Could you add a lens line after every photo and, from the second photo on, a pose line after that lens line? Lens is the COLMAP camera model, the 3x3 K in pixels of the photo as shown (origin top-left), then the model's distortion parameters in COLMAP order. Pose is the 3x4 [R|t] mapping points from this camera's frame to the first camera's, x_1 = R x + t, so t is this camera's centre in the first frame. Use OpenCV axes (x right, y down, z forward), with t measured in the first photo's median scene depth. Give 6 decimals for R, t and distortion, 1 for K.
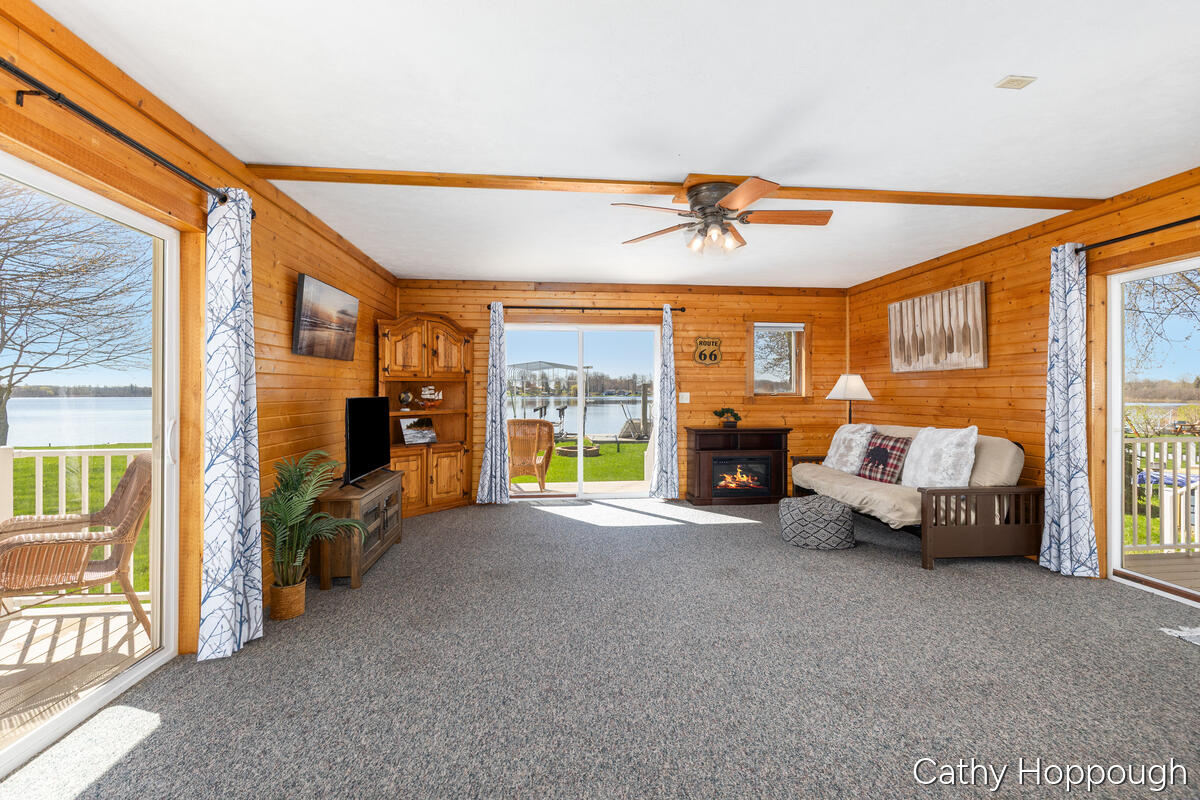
lens RADIAL K [[561.8, 0, 619.3], [0, 561.8, 402.0], [0, 0, 1]] dist [0.000775, -0.000090]
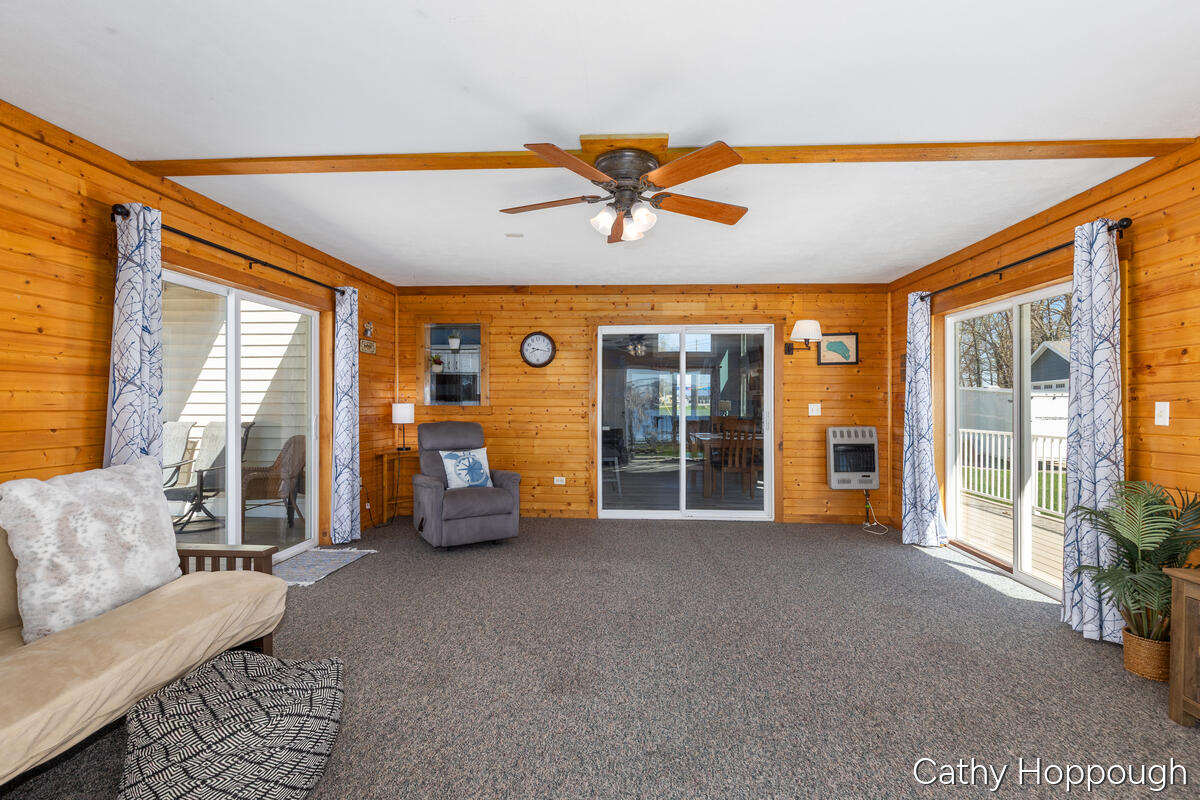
lens RADIAL K [[561.8, 0, 619.3], [0, 561.8, 402.0], [0, 0, 1]] dist [0.000775, -0.000090]
pose [[-0.986295, -0.002408, 0.164974, 0.041695], [-0.000771, 0.999950, 0.009987, -0.027465], [-0.164990, 0.009723, -0.986247, 2.001372]]
